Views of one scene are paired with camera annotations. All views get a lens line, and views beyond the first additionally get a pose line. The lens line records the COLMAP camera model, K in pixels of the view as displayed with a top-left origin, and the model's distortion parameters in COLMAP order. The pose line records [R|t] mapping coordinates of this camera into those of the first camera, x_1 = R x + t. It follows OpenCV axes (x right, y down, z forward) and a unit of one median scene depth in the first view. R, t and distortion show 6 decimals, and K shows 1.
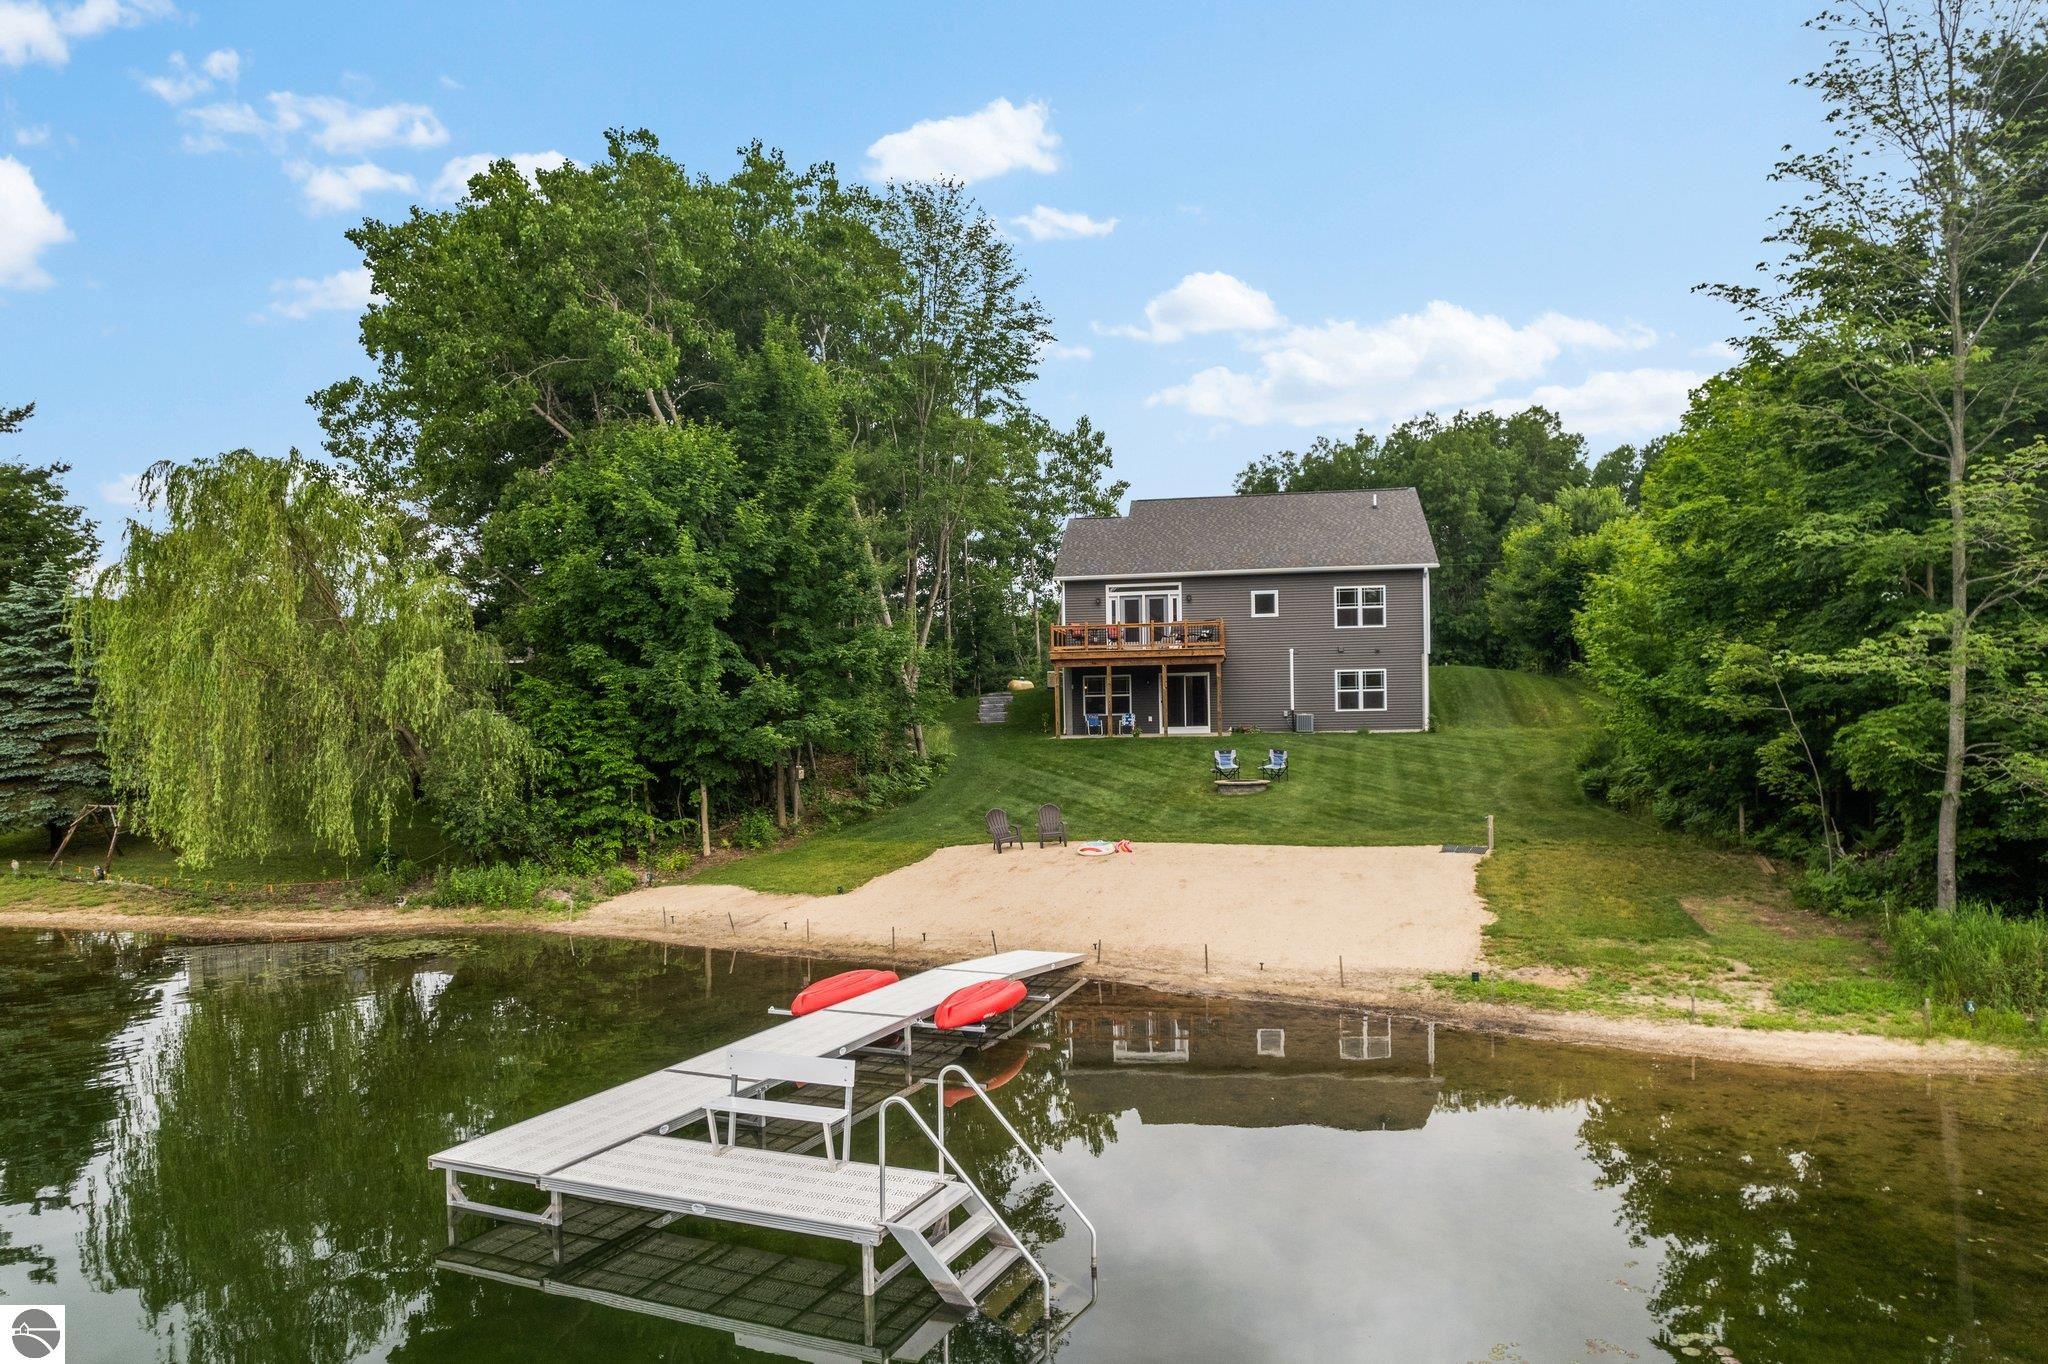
lens RADIAL K [[1343.8, 0, 1020.7], [0, 1343.8, 743.1], [0, 0, 1]] dist [-0.039306, 0.002089]
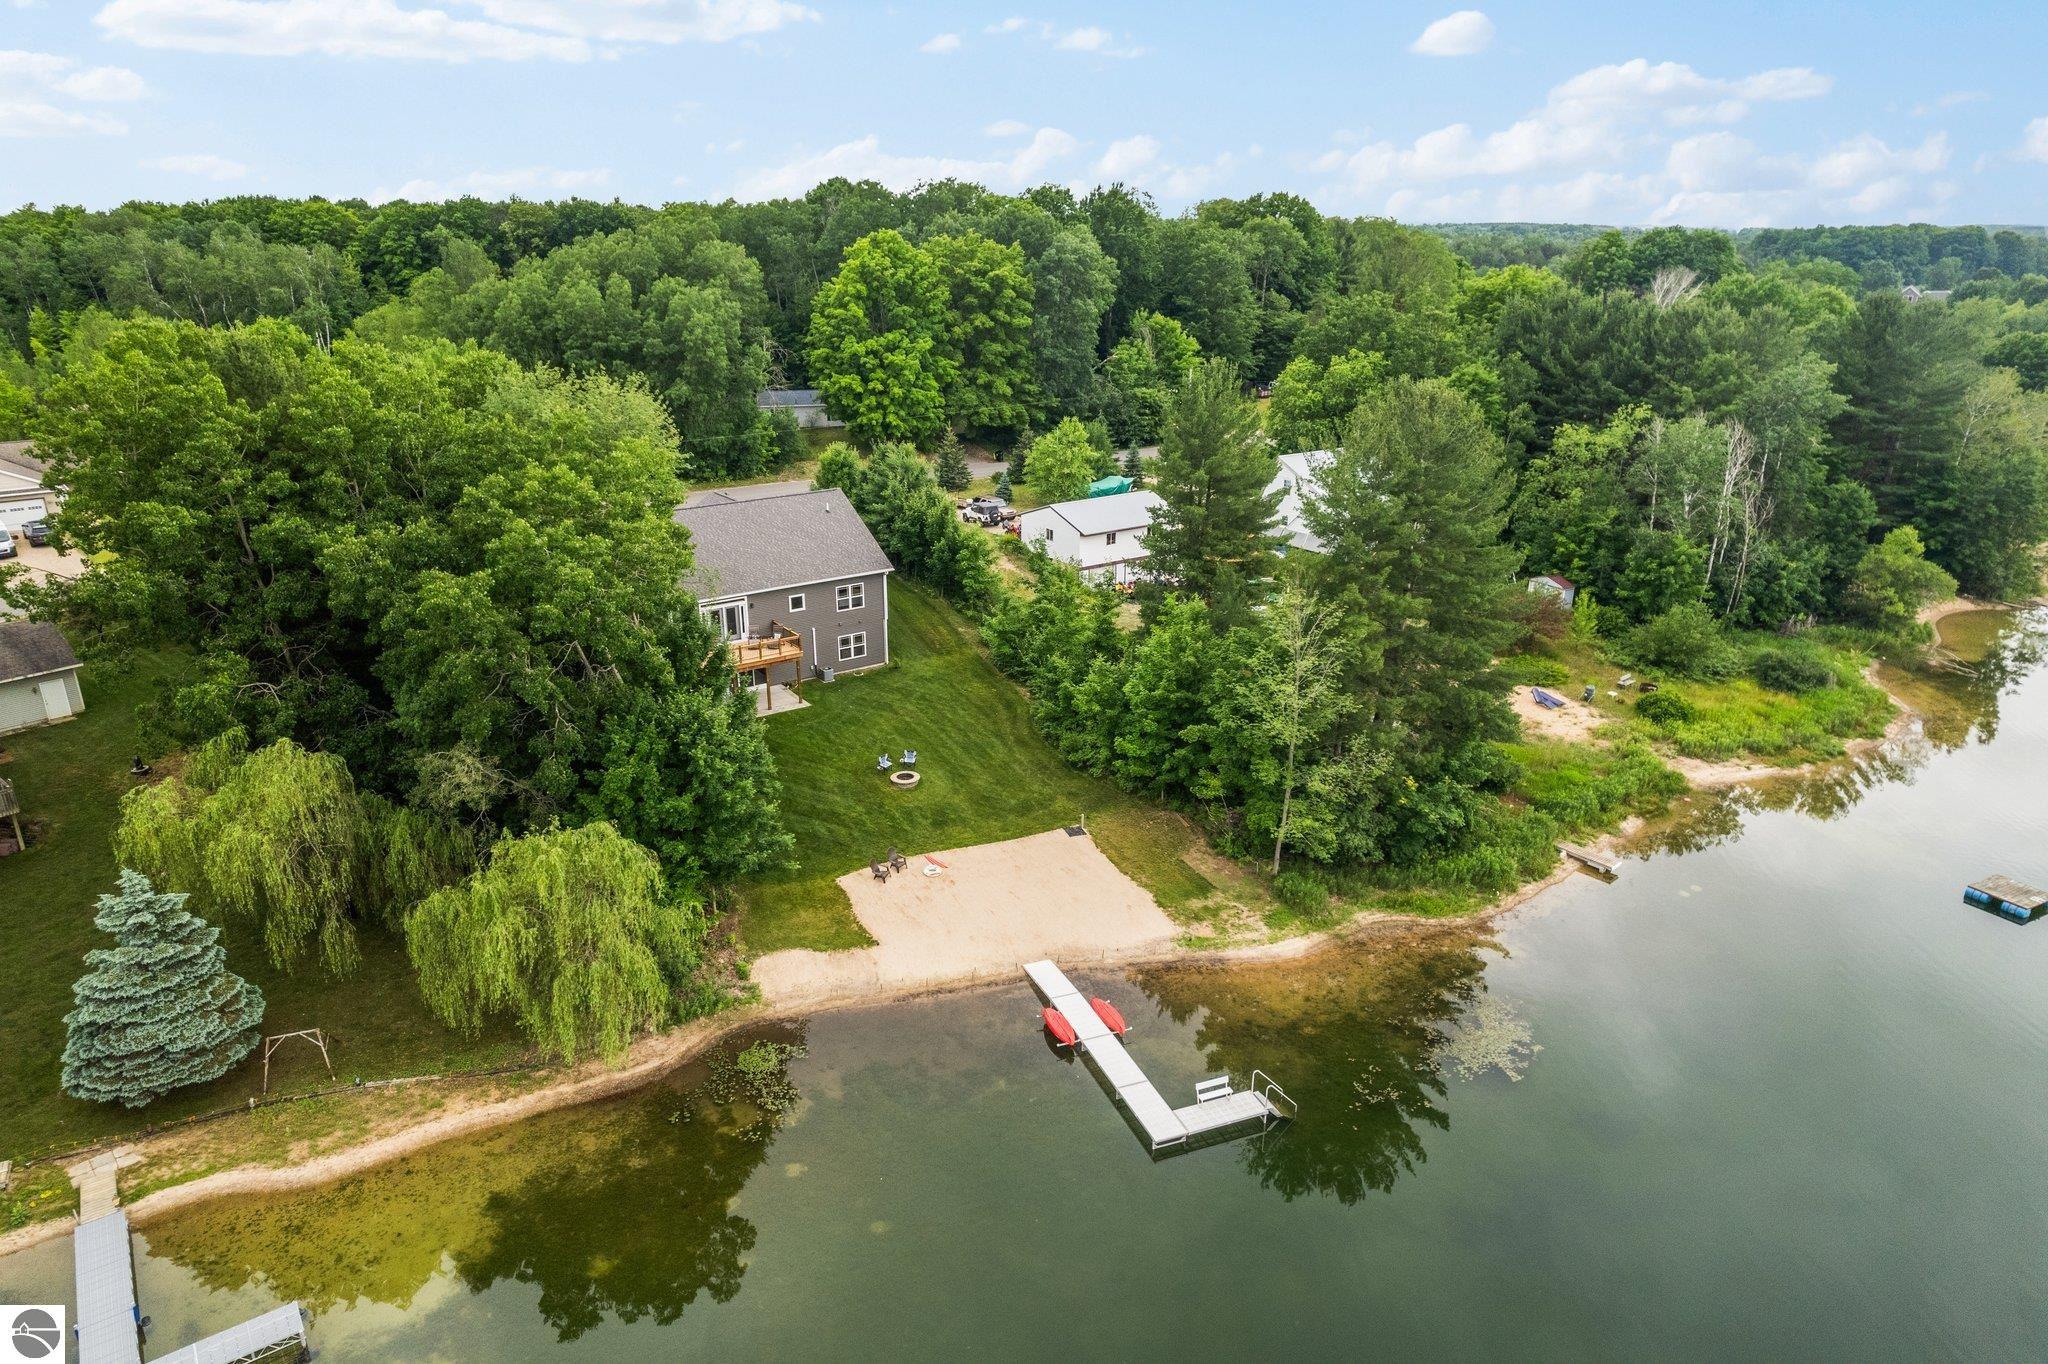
lens RADIAL K [[1305.0, 0, 1028.8], [0, 1305.0, 694.4], [0, 0, 1]] dist [-0.072484, 0.062155]
pose [[0.704582, -0.225158, 0.672954, -0.770678], [-0.002934, 0.947395, 0.320052, -0.561029], [-0.709616, -0.227478, 0.666857, -0.258094]]
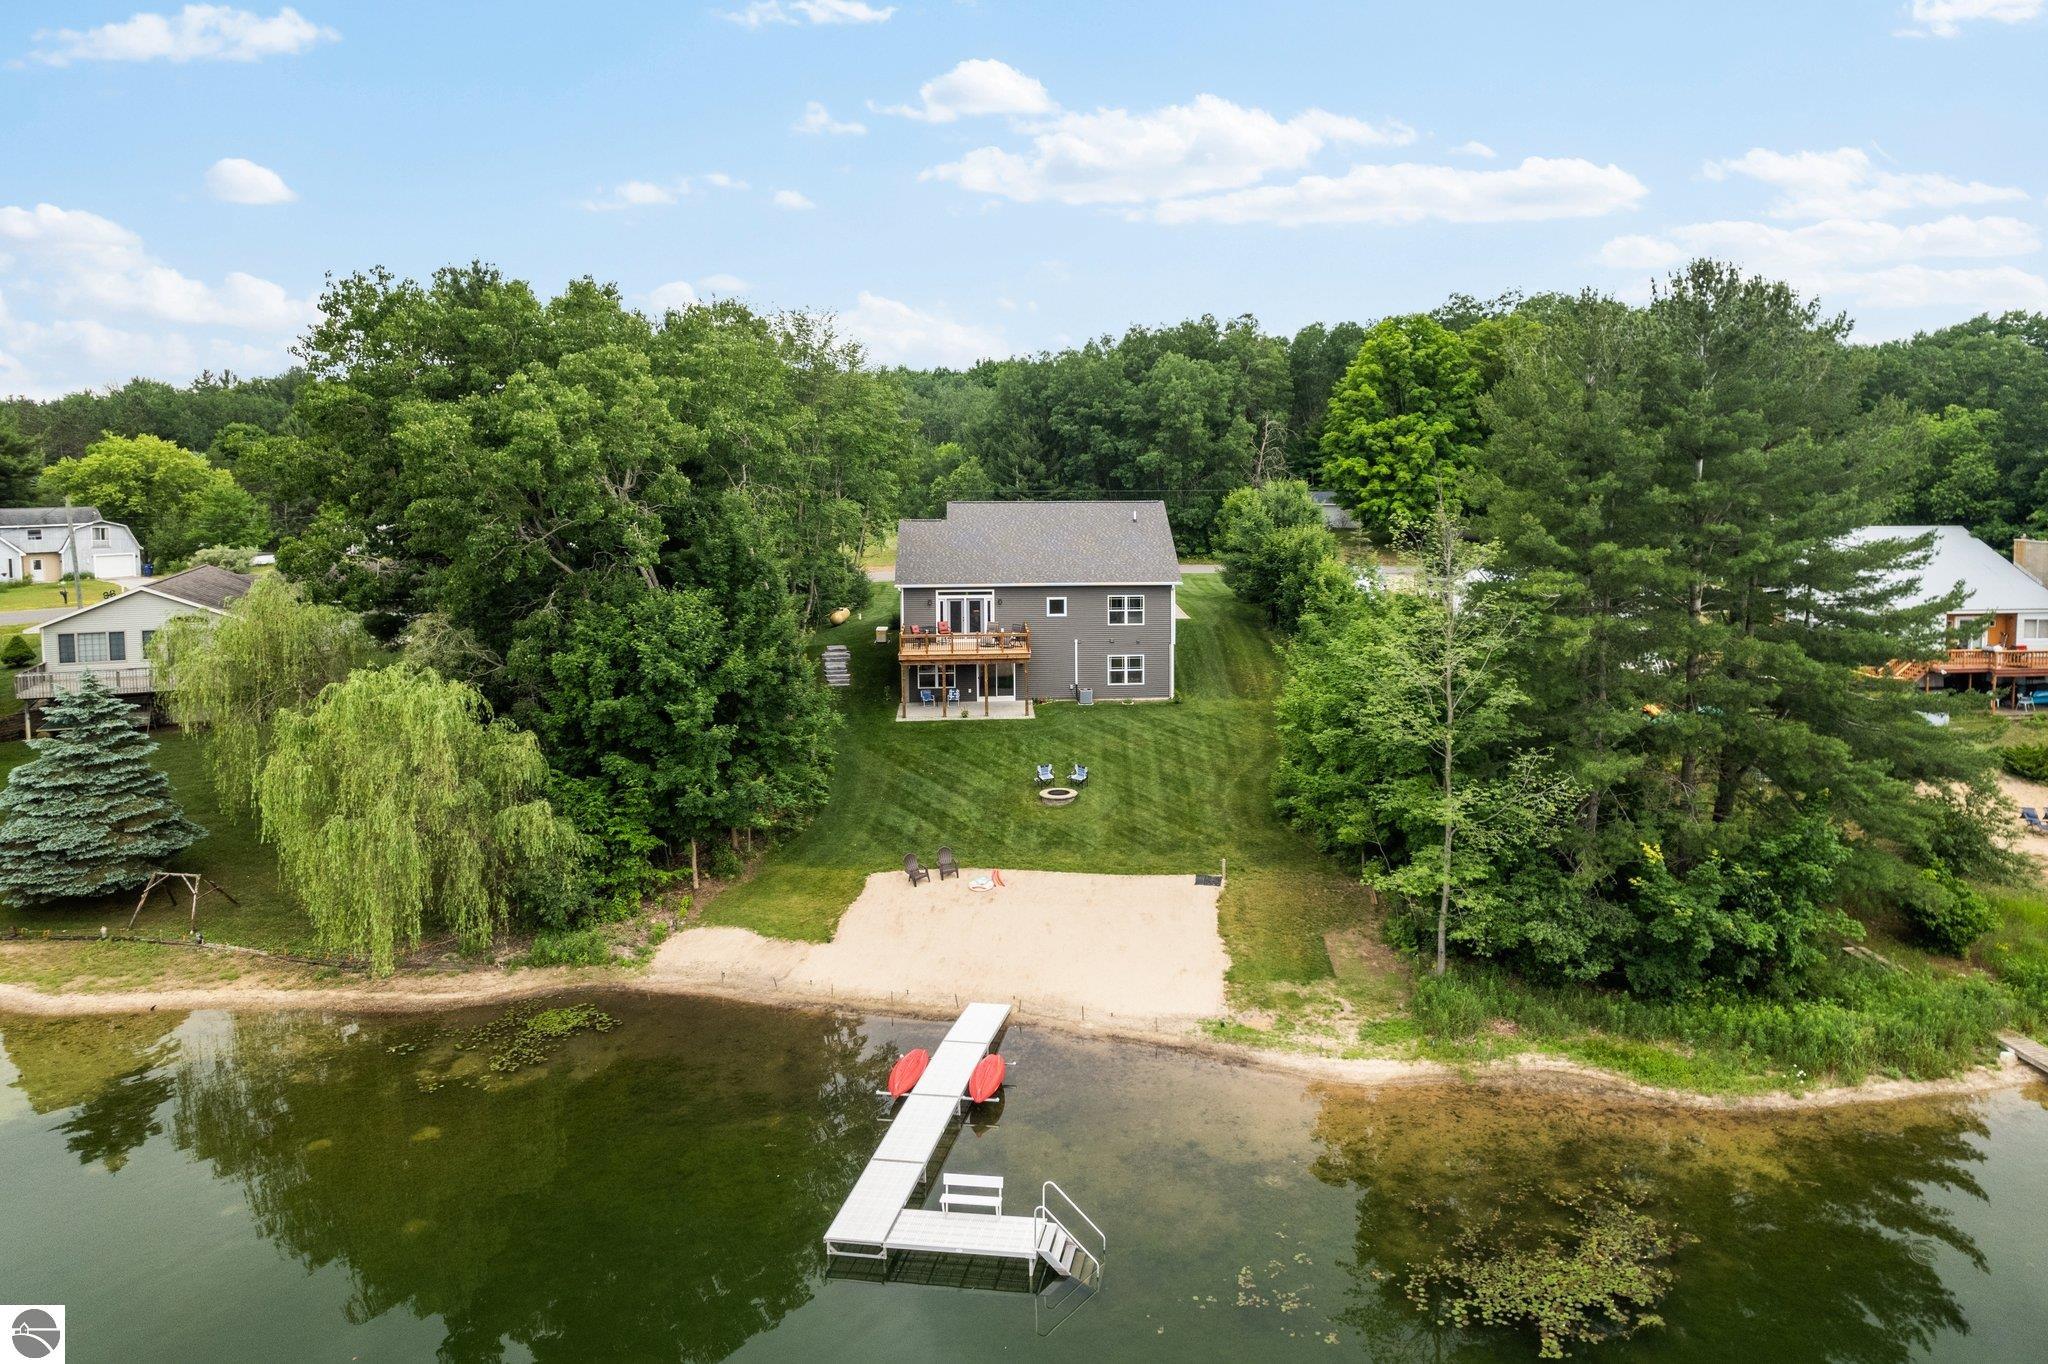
lens RADIAL K [[1350.9, 0, 1155.1], [0, 1350.9, 573.8], [0, 0, 1]] dist [-0.037816, 0.003644]
pose [[0.952796, -0.005395, 0.303562, -0.153036], [-0.017815, 0.997126, 0.073637, -0.271942], [-0.303087, -0.075569, 0.949962, -0.349112]]
